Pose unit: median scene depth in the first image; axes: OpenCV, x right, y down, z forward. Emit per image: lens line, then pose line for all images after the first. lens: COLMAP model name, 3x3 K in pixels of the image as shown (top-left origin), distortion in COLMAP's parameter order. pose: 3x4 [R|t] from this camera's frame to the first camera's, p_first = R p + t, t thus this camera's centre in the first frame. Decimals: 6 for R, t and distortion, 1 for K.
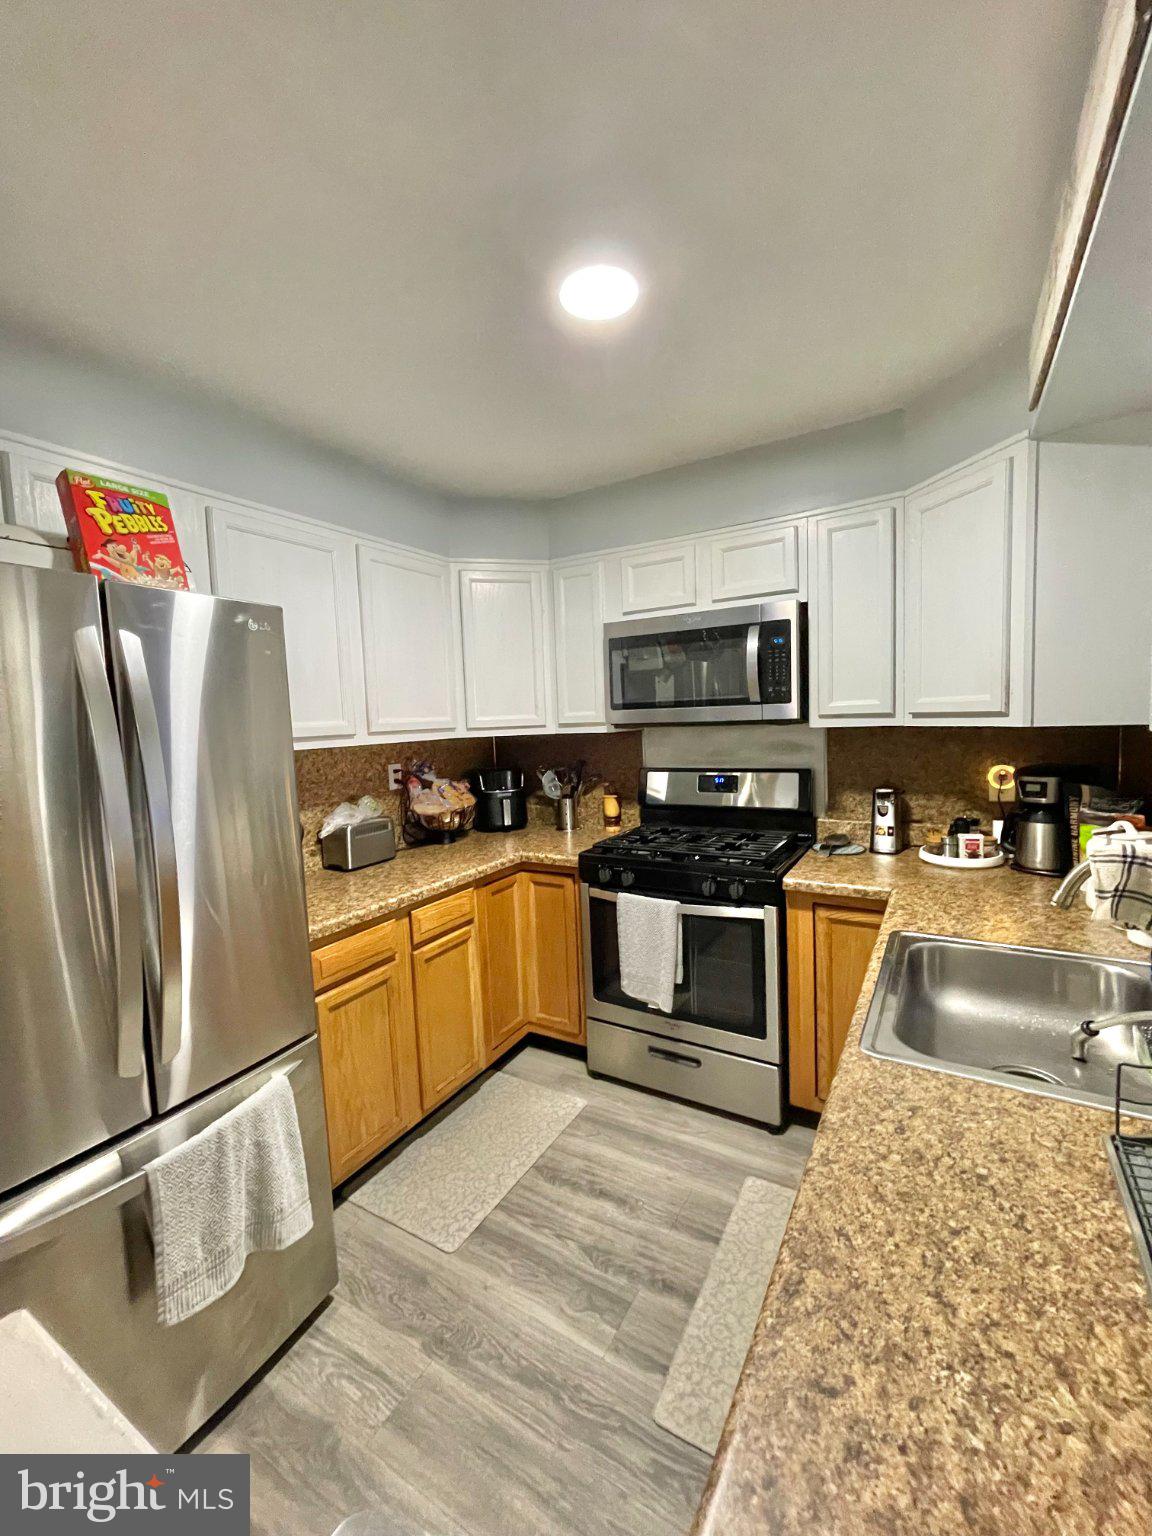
lens RADIAL K [[621.3, 0, 572.3], [0, 621.3, 768.8], [0, 0, 1]] dist [-0.000145, -0.000041]
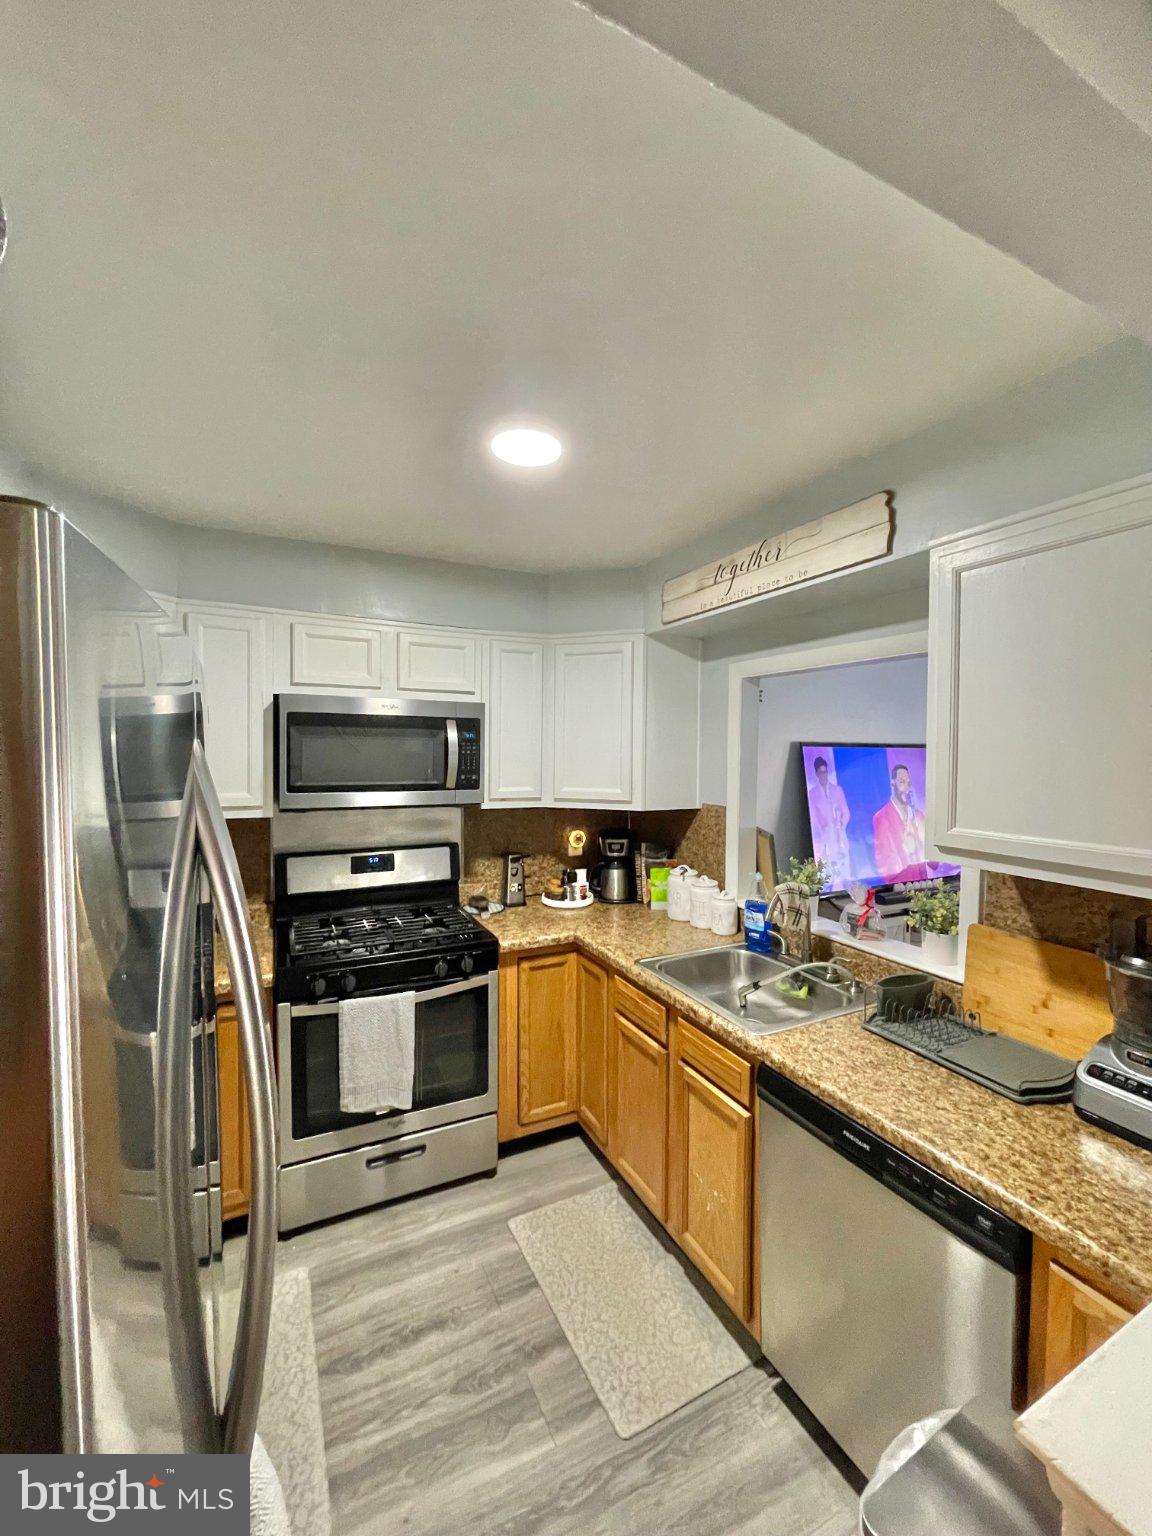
lens RADIAL K [[621.3, 0, 572.3], [0, 621.3, 768.8], [0, 0, 1]] dist [-0.000145, -0.000041]
pose [[0.537669, 0.014927, 0.843024, -0.549224], [0.042390, 0.998100, -0.044709, -0.087606], [-0.842090, 0.059775, 0.536015, 0.235737]]
